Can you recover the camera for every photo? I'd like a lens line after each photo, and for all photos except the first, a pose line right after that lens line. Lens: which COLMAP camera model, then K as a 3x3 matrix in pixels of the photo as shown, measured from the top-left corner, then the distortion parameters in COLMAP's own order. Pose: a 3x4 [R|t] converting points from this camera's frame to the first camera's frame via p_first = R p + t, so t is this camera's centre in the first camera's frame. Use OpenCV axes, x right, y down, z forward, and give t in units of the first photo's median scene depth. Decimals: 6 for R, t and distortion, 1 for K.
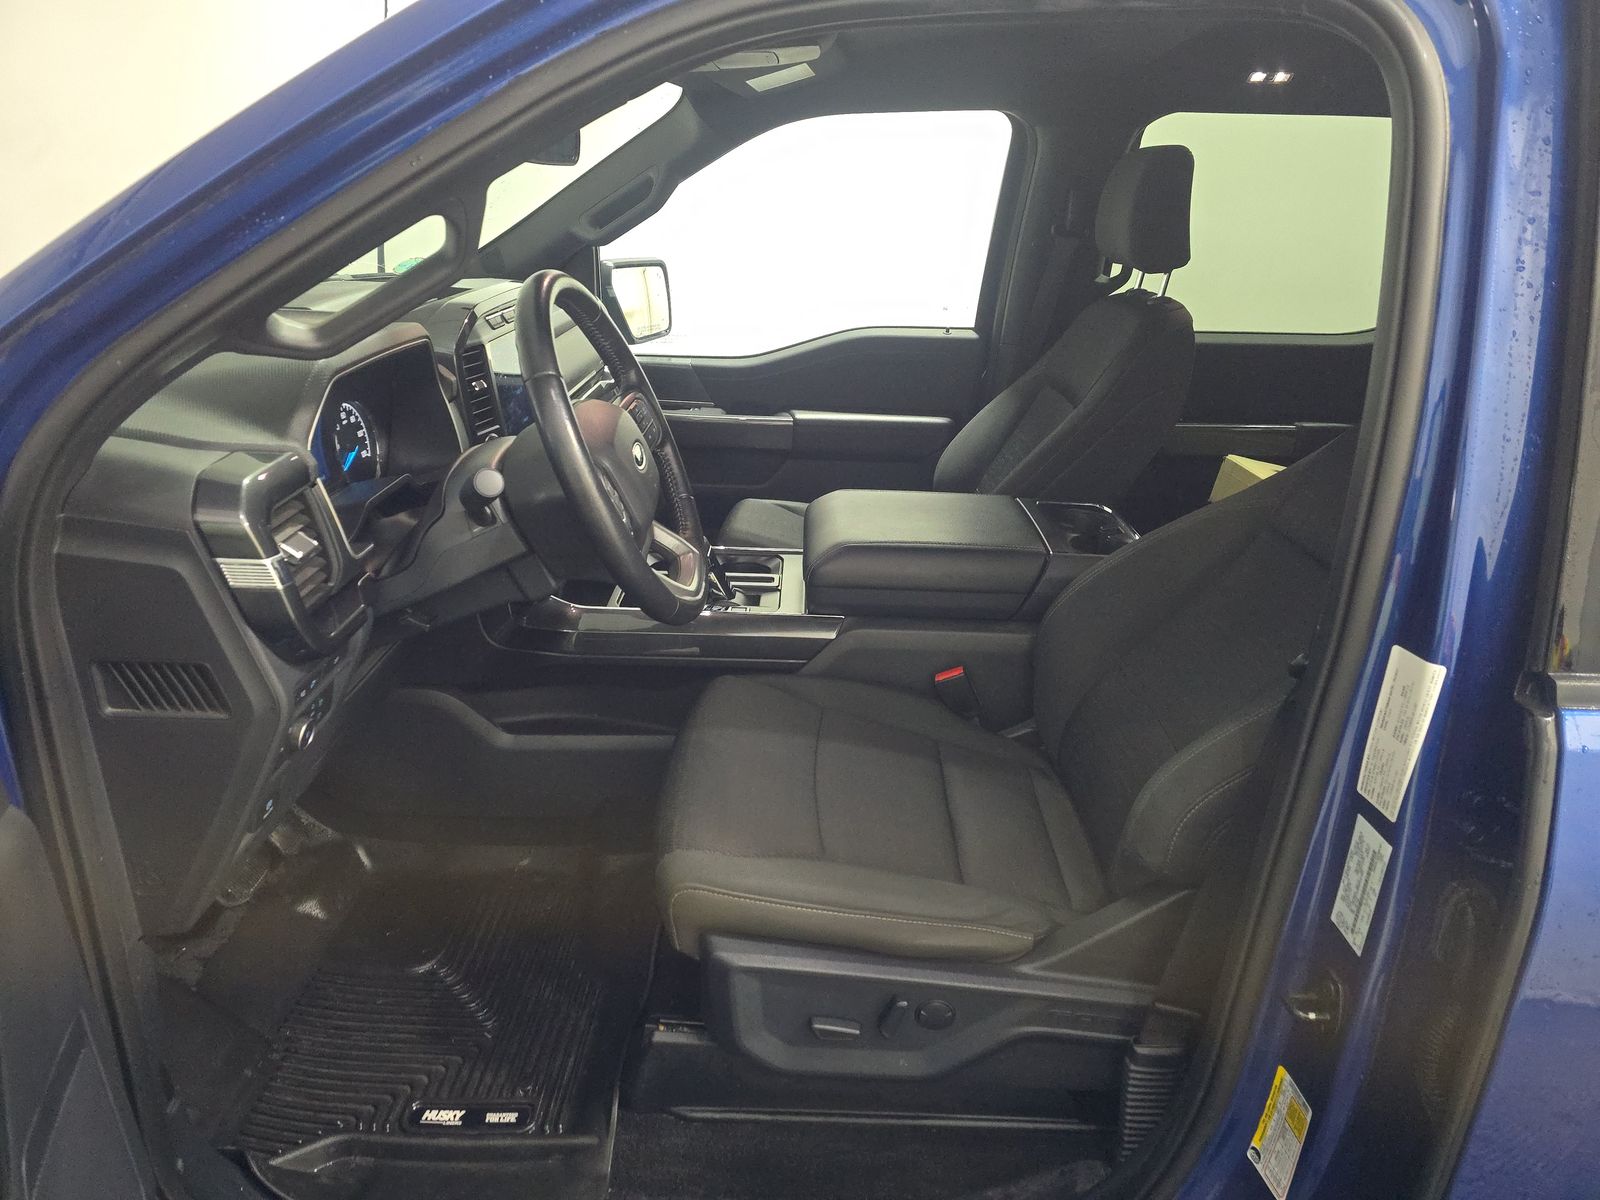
lens RADIAL K [[1083.3, 0, 800.0], [0, 1083.3, 600.0], [0, 0, 1]] dist [0.047045, -0.038570]
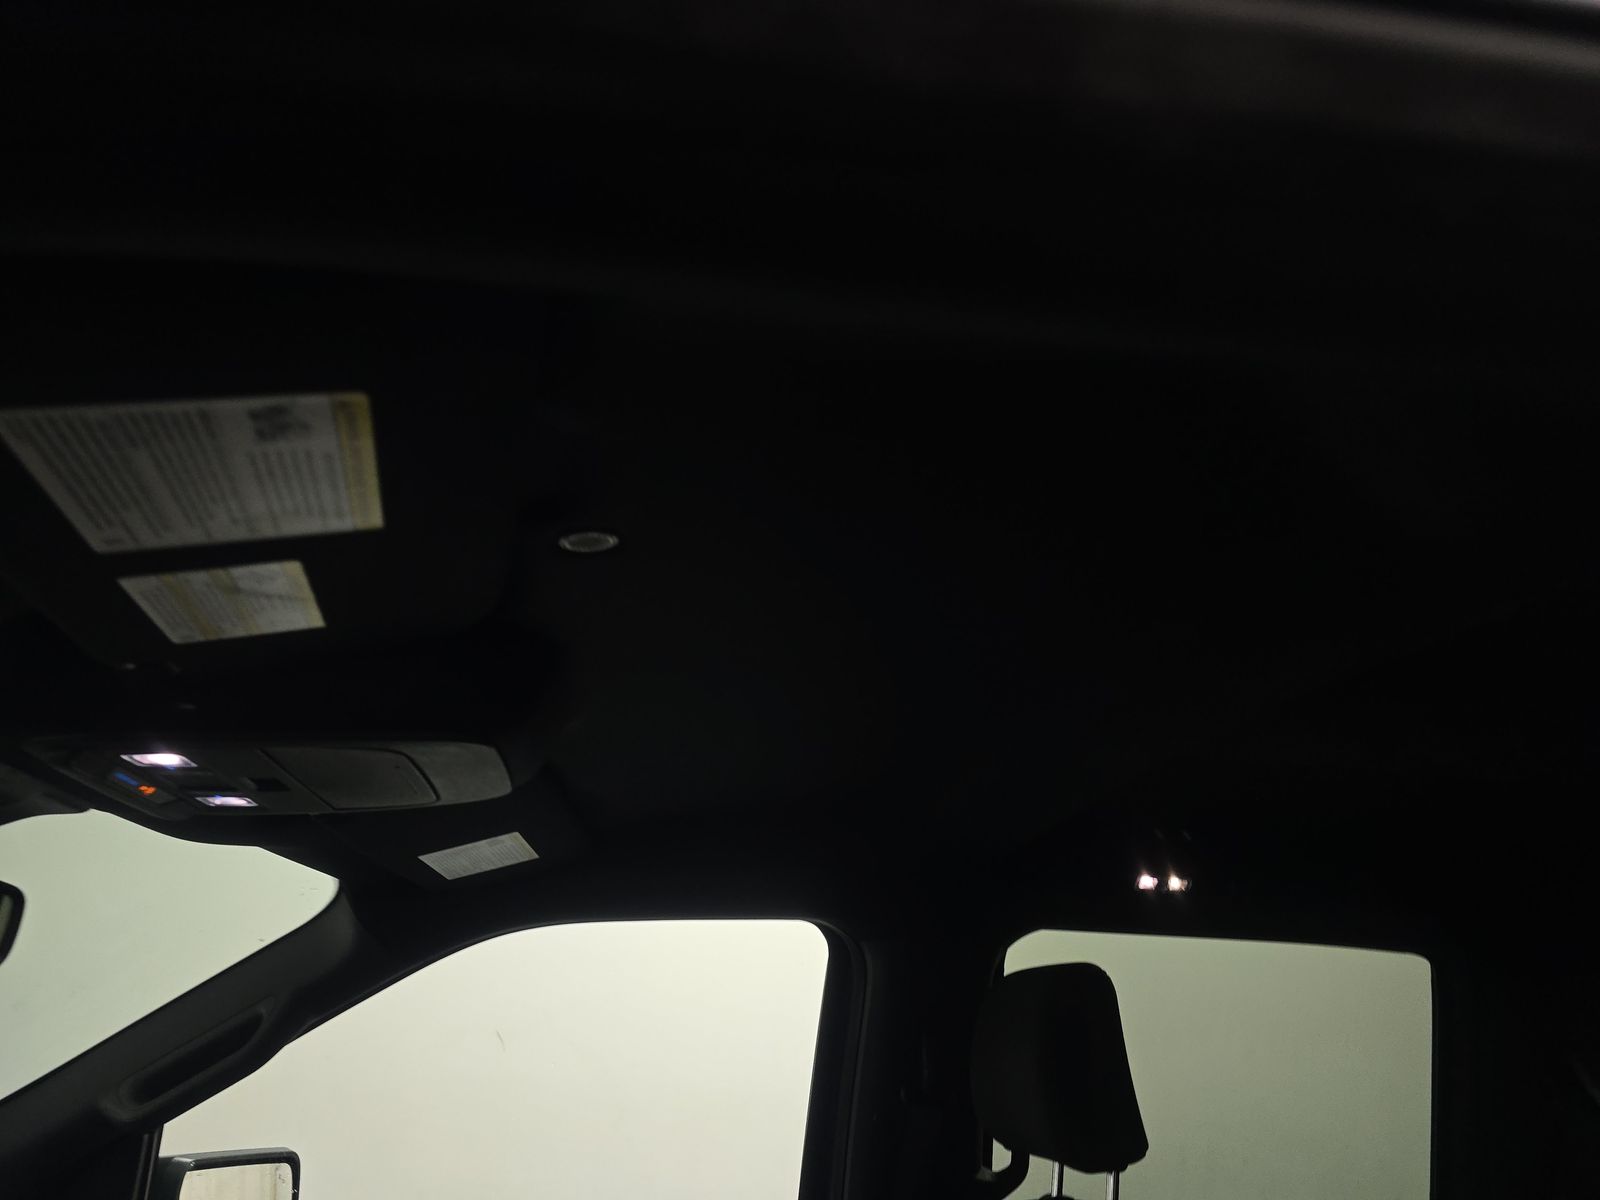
lens RADIAL K [[1083.3, 0, 800.0], [0, 1083.3, 600.0], [0, 0, 1]] dist [0.047045, -0.038570]
pose [[0.988069, 0.055672, 0.143599, 0.062692], [0.057708, 0.730630, -0.680330, -0.118915], [-0.142793, 0.680500, 0.718700, 0.351497]]
